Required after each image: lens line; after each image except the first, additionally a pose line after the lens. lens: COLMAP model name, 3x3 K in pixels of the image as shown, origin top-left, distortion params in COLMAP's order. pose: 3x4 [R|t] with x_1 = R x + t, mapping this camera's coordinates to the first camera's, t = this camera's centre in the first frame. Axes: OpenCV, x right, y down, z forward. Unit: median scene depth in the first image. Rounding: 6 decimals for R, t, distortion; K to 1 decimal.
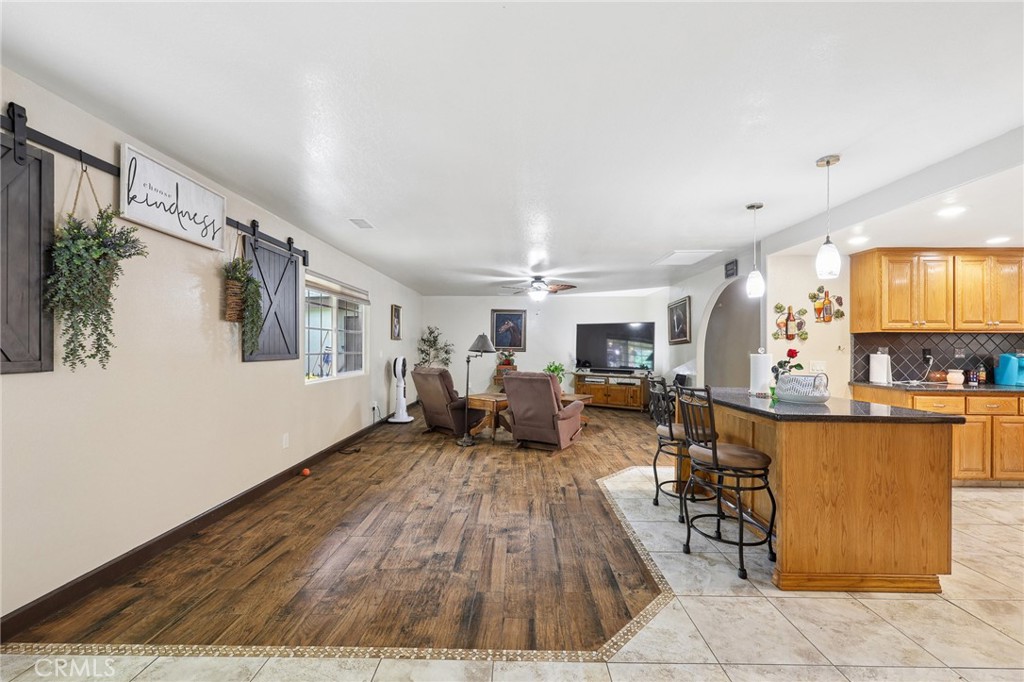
lens RADIAL K [[411.8, 0, 515.5], [0, 411.8, 345.8], [0, 0, 1]] dist [-0.001450, 0.000012]
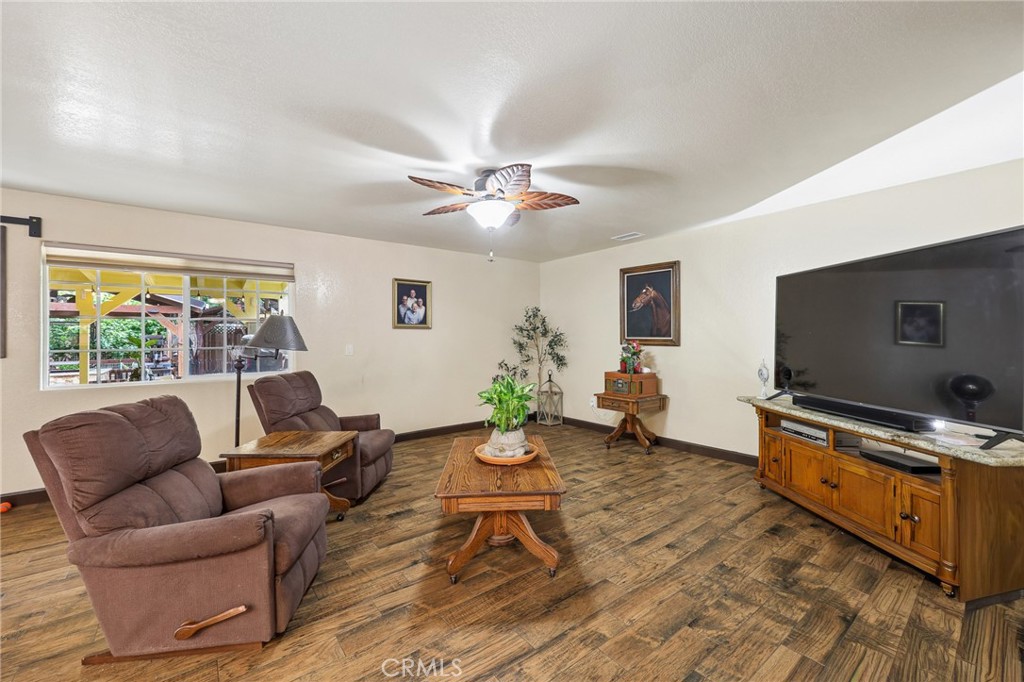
lens RADIAL K [[411.8, 0, 514.9], [0, 411.8, 338.7], [0, 0, 1]] dist [-0.001450, 0.000012]
pose [[0.618324, -0.005960, -0.785900, 0.747427], [0.010175, 0.999948, 0.000422, 0.007799], [0.785857, -0.008257, 0.618353, 1.402463]]
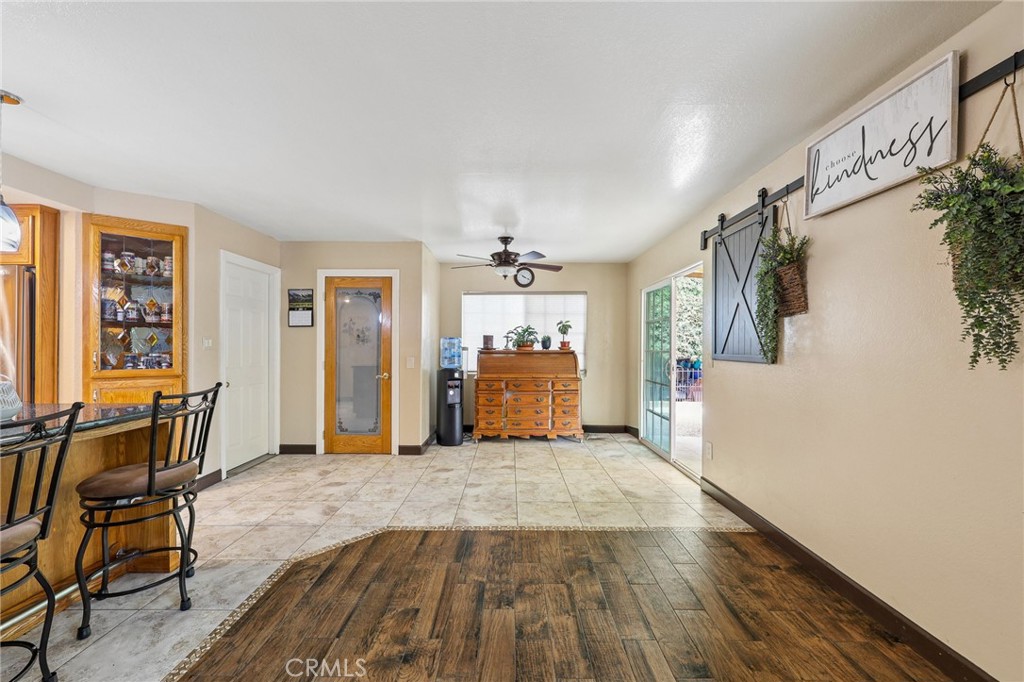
lens RADIAL K [[411.8, 0, 505.2], [0, 411.8, 344.8], [0, 0, 1]] dist [-0.001450, 0.000012]
pose [[-0.999944, -0.006844, 0.008082, -0.128484], [-0.006865, 0.999973, -0.002517, 0.005074], [-0.008065, -0.002573, -0.999964, 1.232744]]
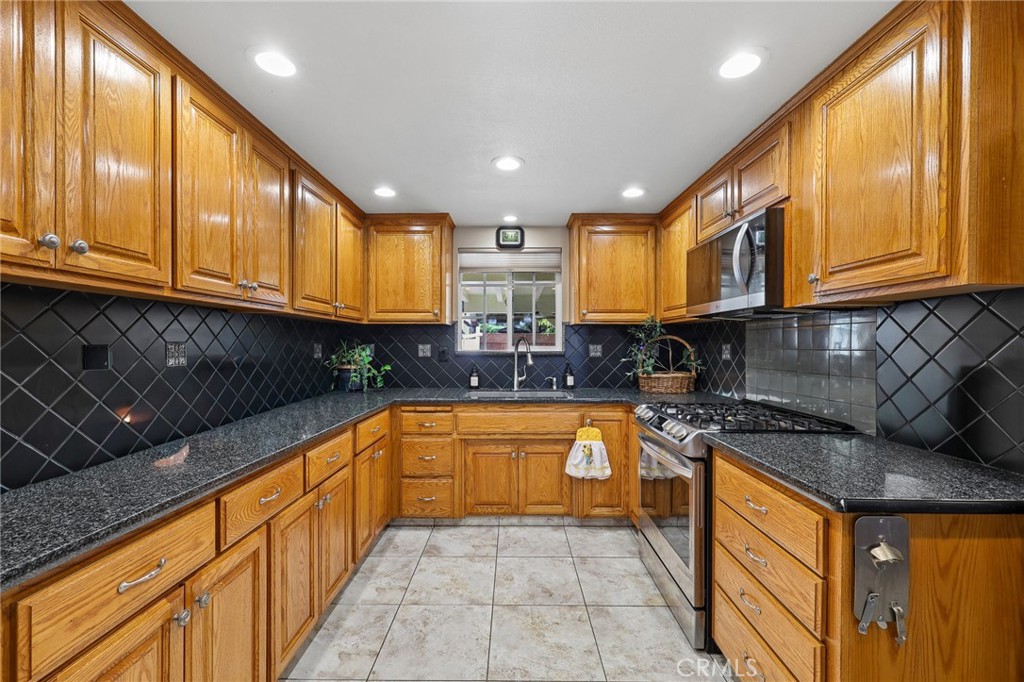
lens RADIAL K [[411.8, 0, 510.6], [0, 411.8, 344.6], [0, 0, 1]] dist [-0.001450, 0.000012]
pose [[0.004106, -0.006096, 0.999973, 0.803487], [-0.002618, 0.999978, 0.006107, 0.005257], [-0.999988, -0.002643, 0.004090, 0.795635]]
